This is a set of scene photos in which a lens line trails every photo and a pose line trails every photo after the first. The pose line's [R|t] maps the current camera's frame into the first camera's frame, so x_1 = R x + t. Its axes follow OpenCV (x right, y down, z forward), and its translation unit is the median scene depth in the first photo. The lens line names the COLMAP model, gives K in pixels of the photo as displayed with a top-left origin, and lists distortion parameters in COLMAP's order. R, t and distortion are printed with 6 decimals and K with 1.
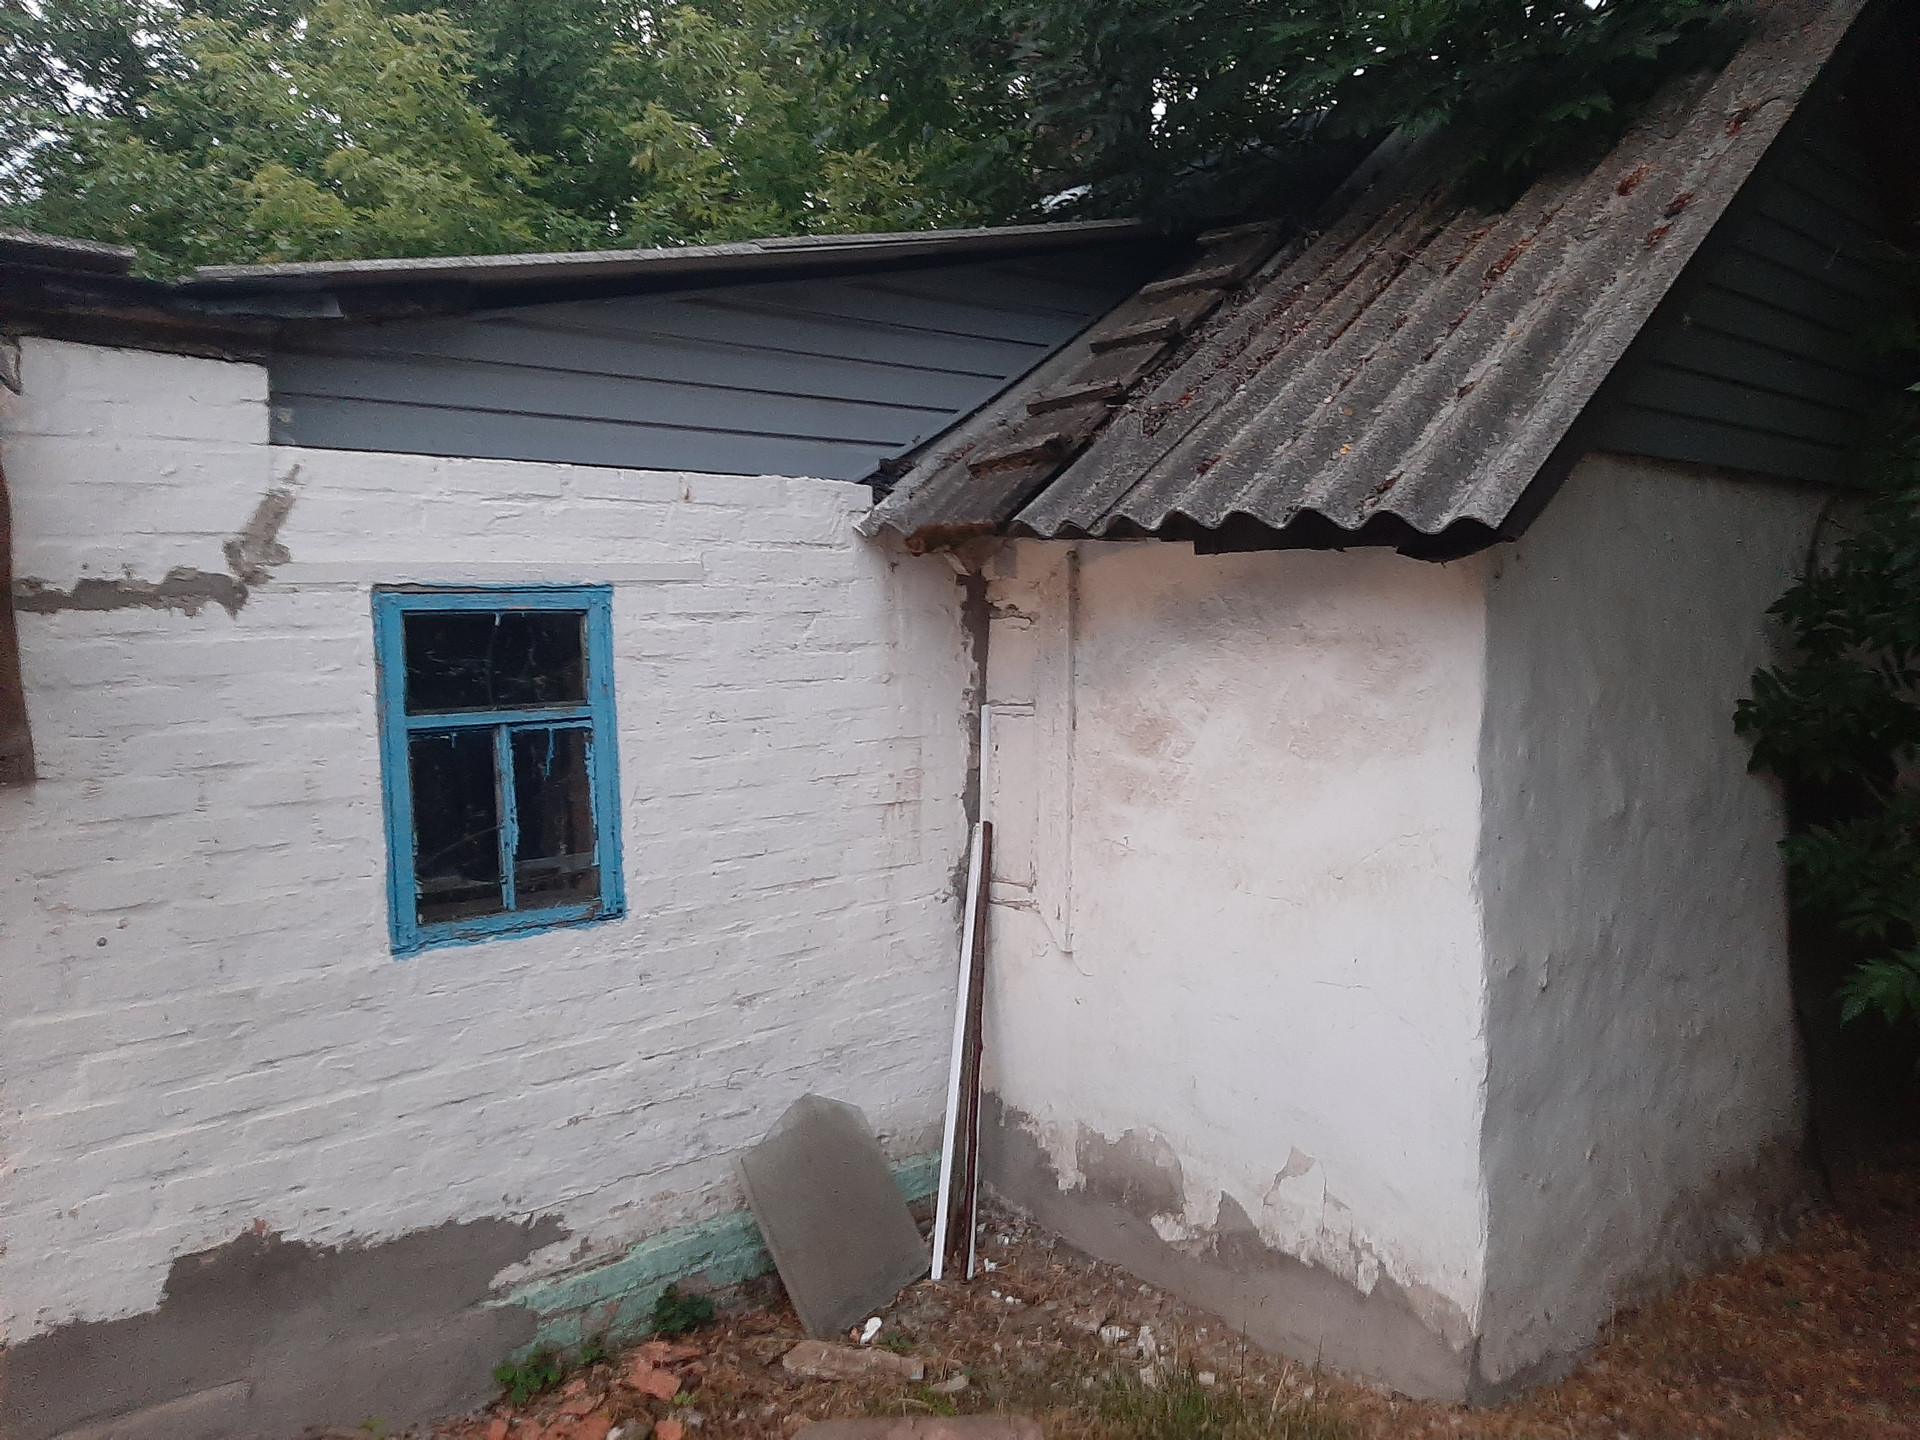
lens RADIAL K [[1476.5, 0, 958.0], [0, 1476.5, 711.1], [0, 0, 1]] dist [0.076301, -0.148761]
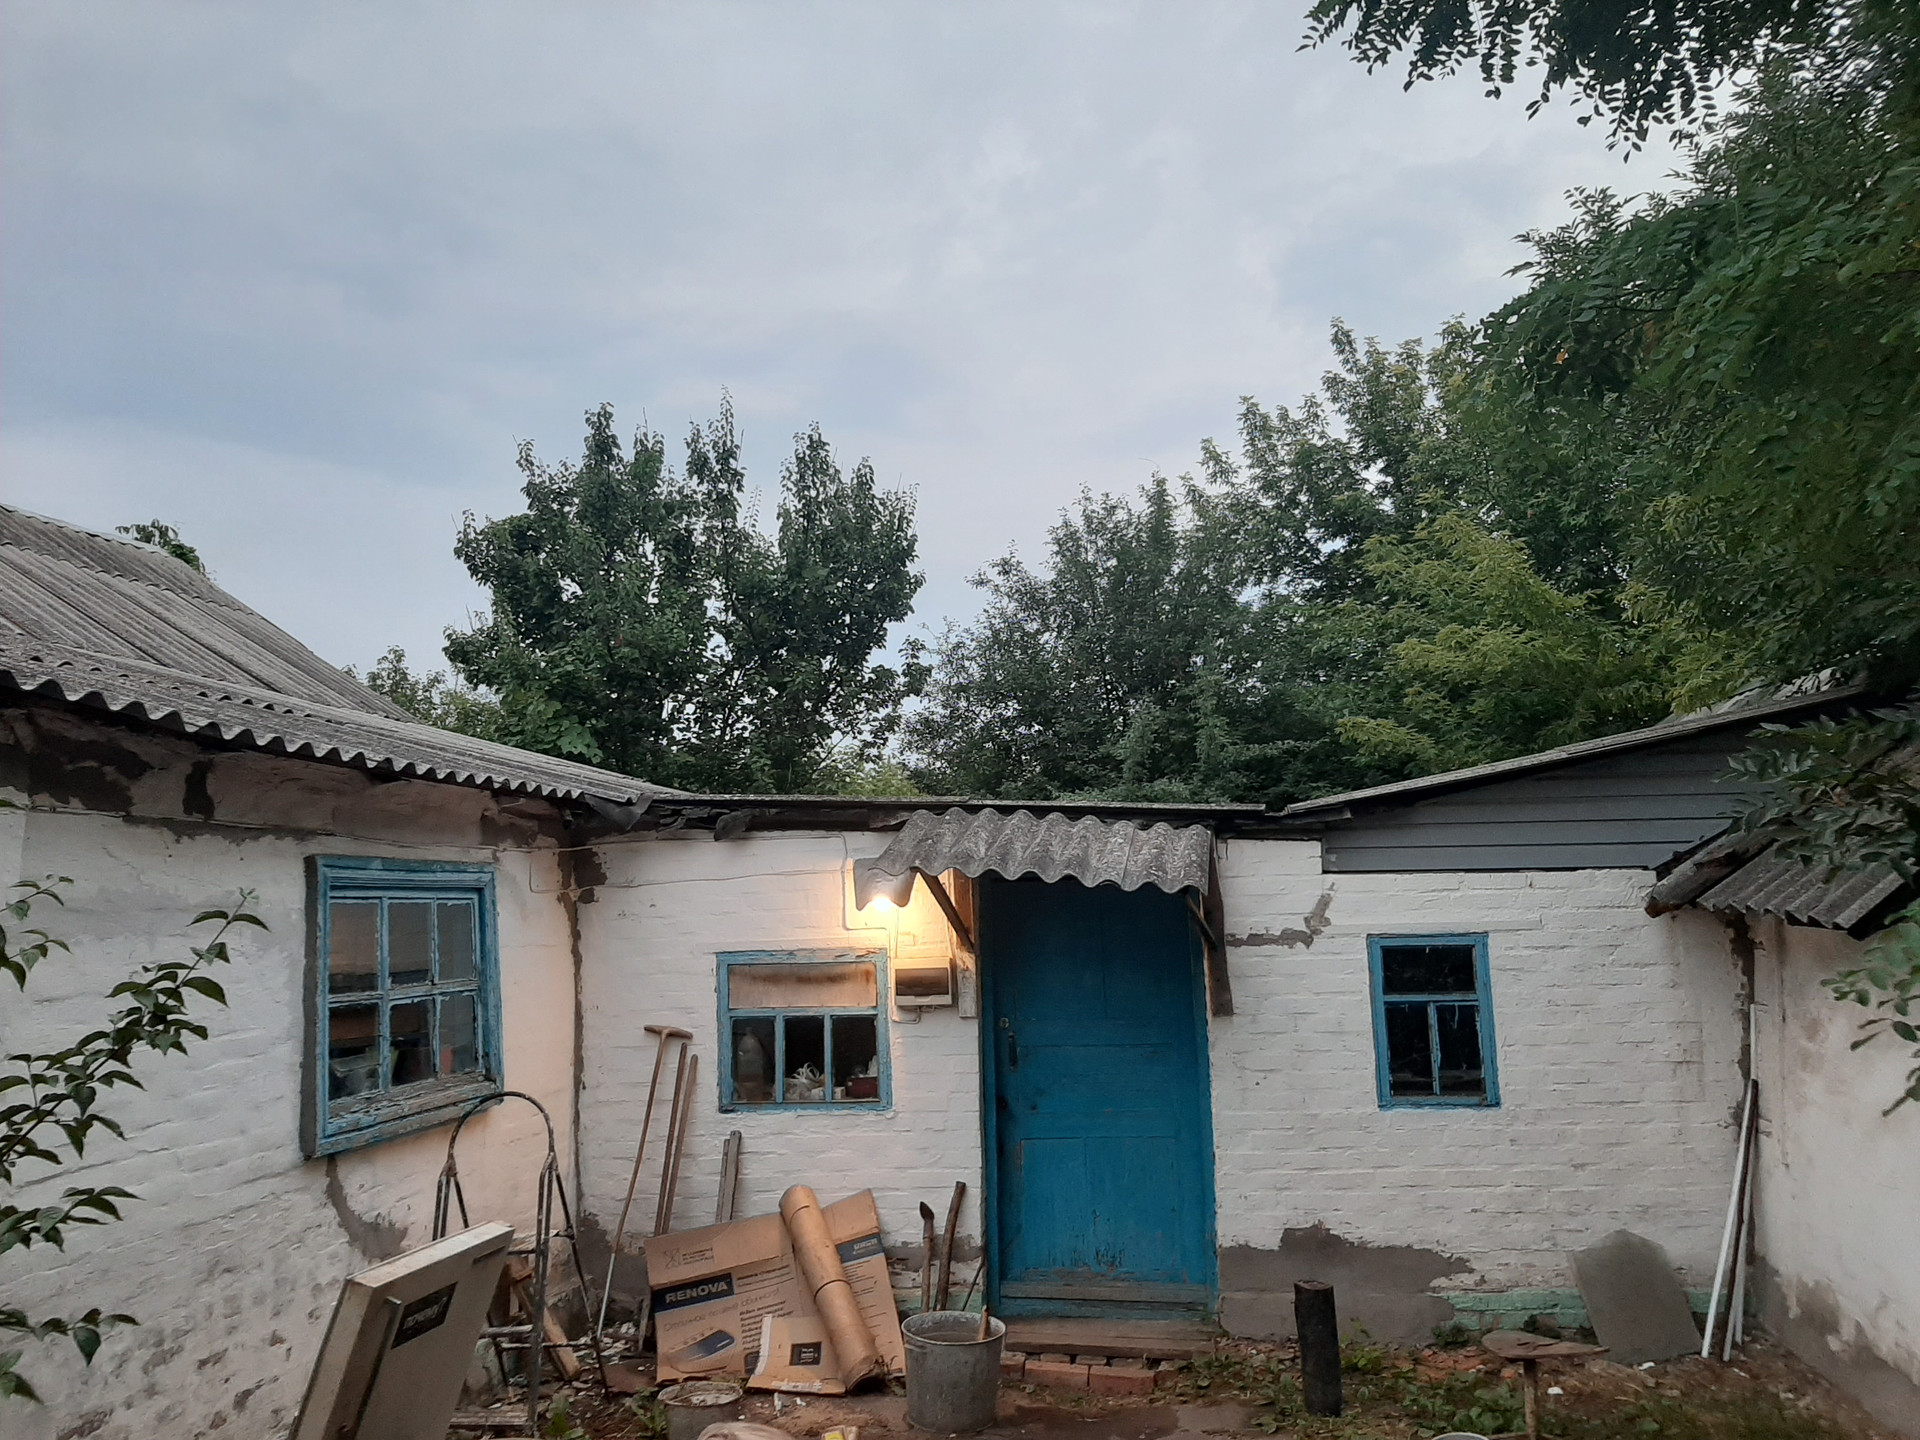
lens RADIAL K [[1476.5, 0, 958.0], [0, 1476.5, 711.1], [0, 0, 1]] dist [0.076301, -0.148761]
pose [[0.679185, -0.087729, -0.728705, 0.757399], [-0.034659, 0.987890, -0.151235, -0.051901], [0.733148, 0.127973, 0.667920, -0.877507]]
